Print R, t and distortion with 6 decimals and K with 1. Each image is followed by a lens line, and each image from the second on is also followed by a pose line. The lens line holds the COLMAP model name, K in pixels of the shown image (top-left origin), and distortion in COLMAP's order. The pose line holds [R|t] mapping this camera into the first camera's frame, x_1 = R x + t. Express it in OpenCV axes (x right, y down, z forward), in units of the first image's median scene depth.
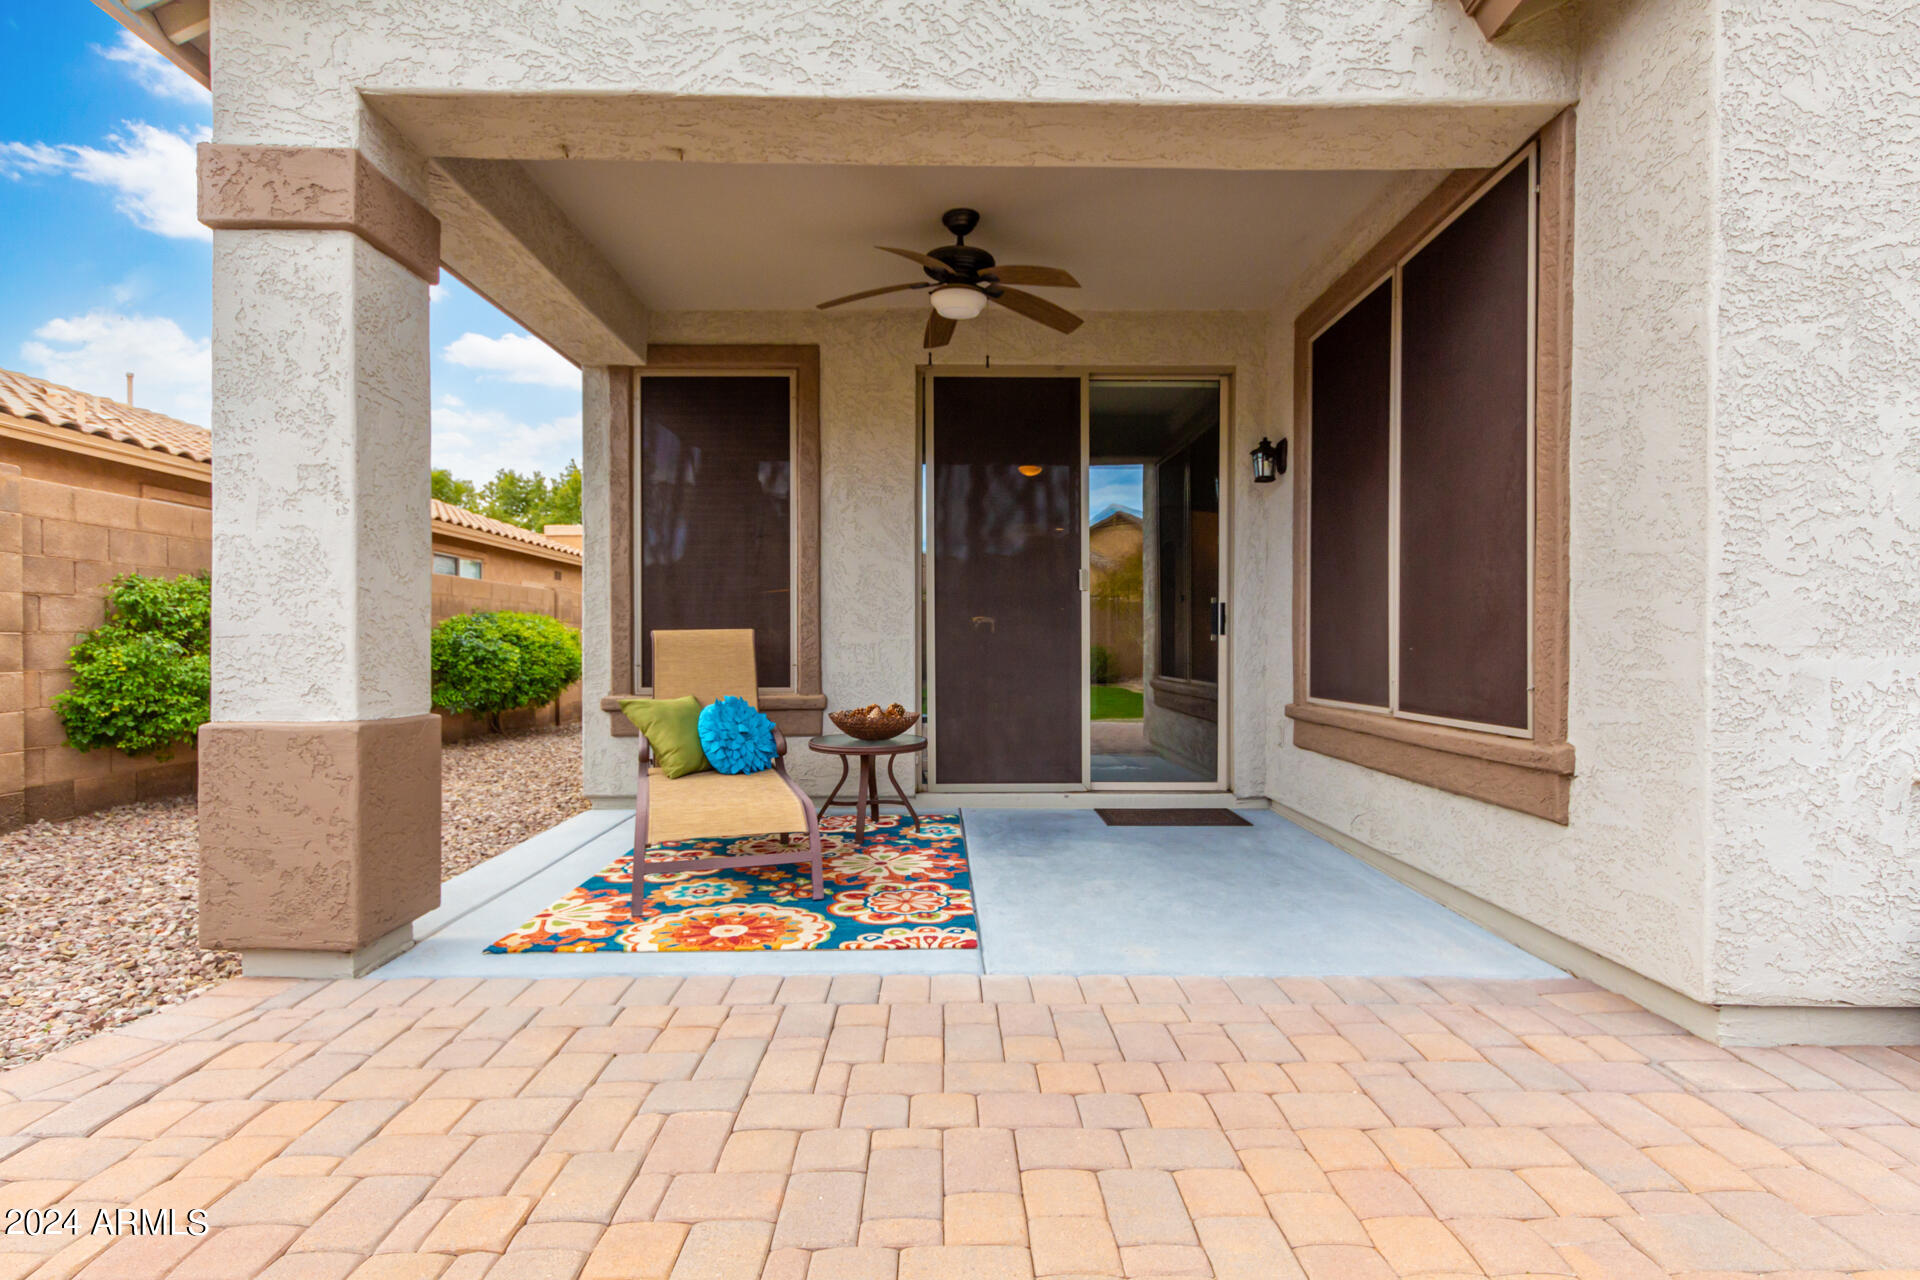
lens RADIAL K [[930.3, 0, 960.8], [0, 930.3, 649.8], [0, 0, 1]] dist [0.015759, -0.000417]
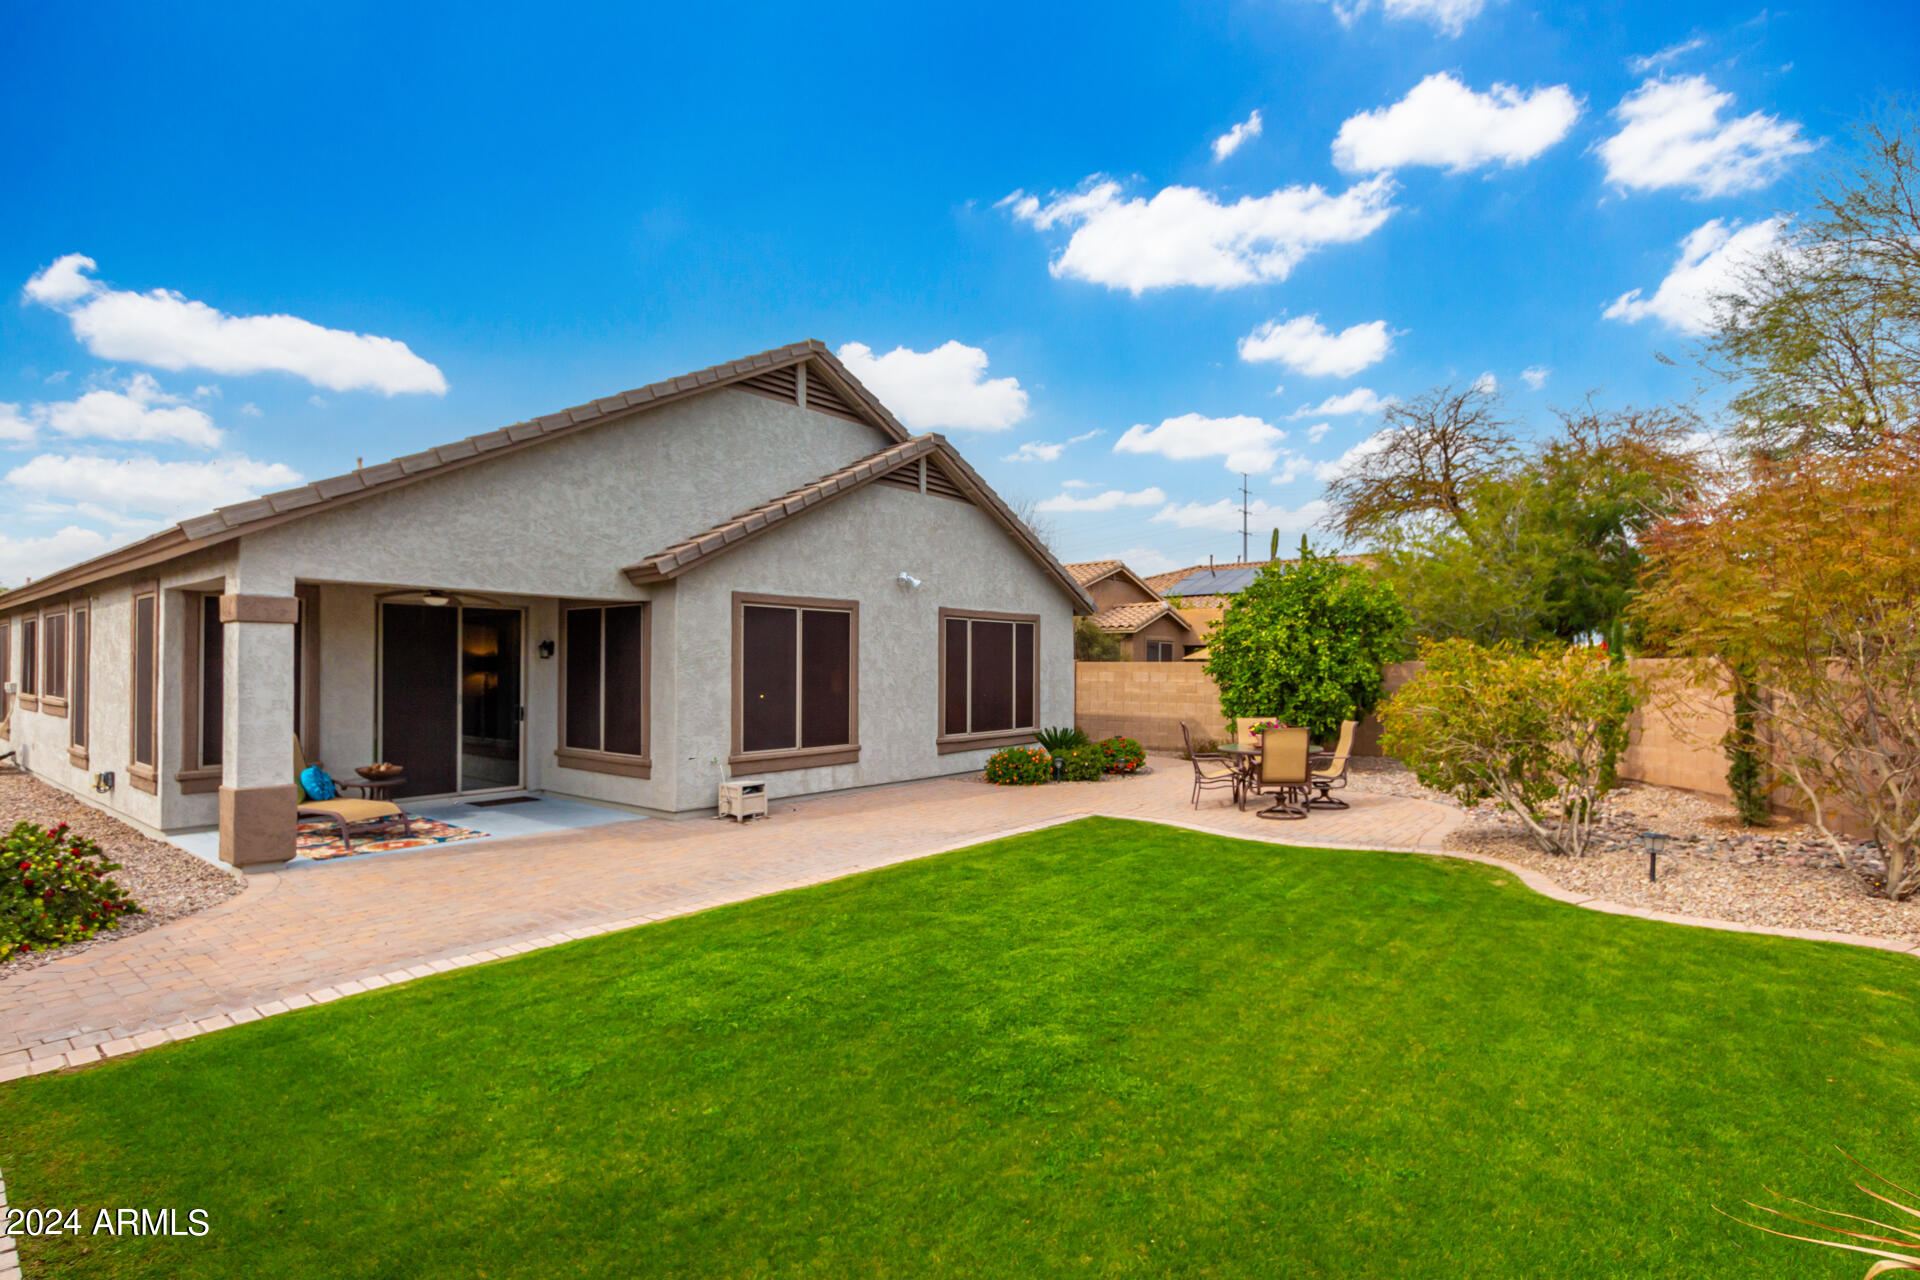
lens RADIAL K [[930.3, 0, 960.8], [0, 930.3, 649.8], [0, 0, 1]] dist [0.015759, -0.000417]
pose [[0.643783, 0.011148, 0.765127, -0.903867], [0.002003, 0.999866, -0.016253, -0.174279], [-0.765206, 0.011996, 0.643674, -1.507567]]
